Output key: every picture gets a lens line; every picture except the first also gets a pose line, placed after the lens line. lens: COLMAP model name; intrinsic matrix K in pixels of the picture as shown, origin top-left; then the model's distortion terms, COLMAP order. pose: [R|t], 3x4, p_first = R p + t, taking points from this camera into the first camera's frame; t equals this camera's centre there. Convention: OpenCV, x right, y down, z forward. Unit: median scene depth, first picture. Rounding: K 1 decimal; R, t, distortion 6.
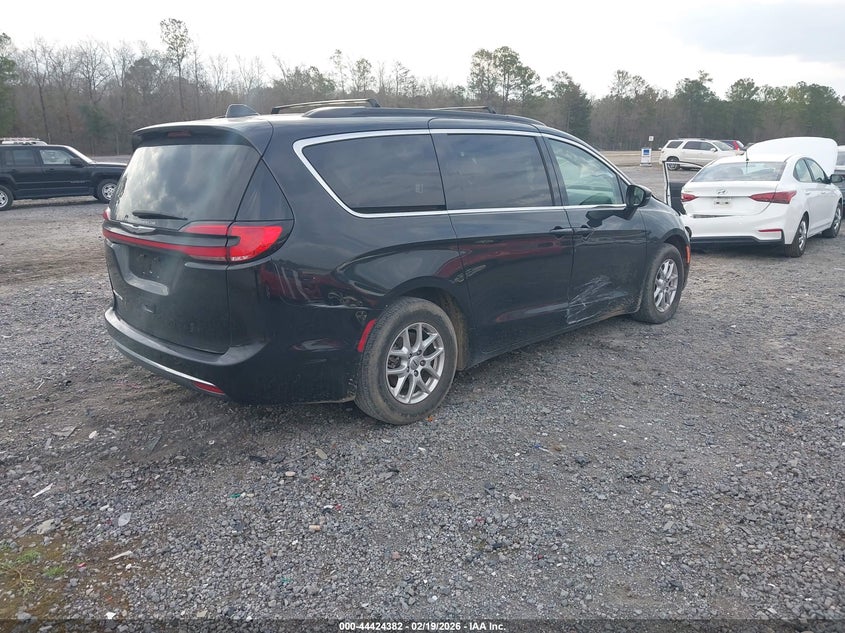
lens RADIAL K [[647.4, 0, 415.1], [0, 647.4, 318.2], [0, 0, 1]] dist [0.007436, 0.002599]
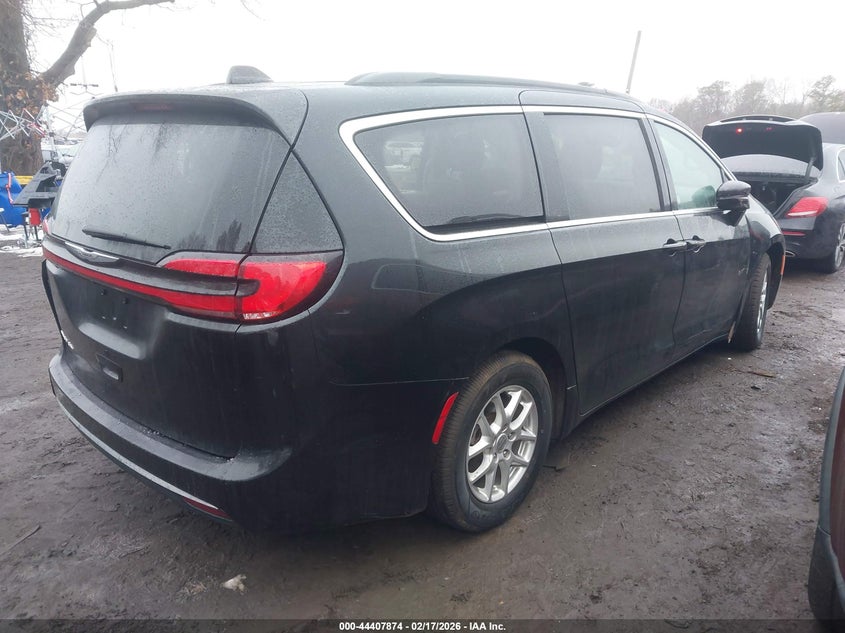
lens RADIAL K [[647.4, 0, 428.9], [0, 647.4, 315.7], [0, 0, 1]] dist [0.007436, 0.002599]
pose [[0.999027, -0.000972, 0.044081, -0.109234], [-0.000277, 0.999599, 0.028323, -0.087418], [-0.044091, -0.028308, 0.998626, 0.306407]]
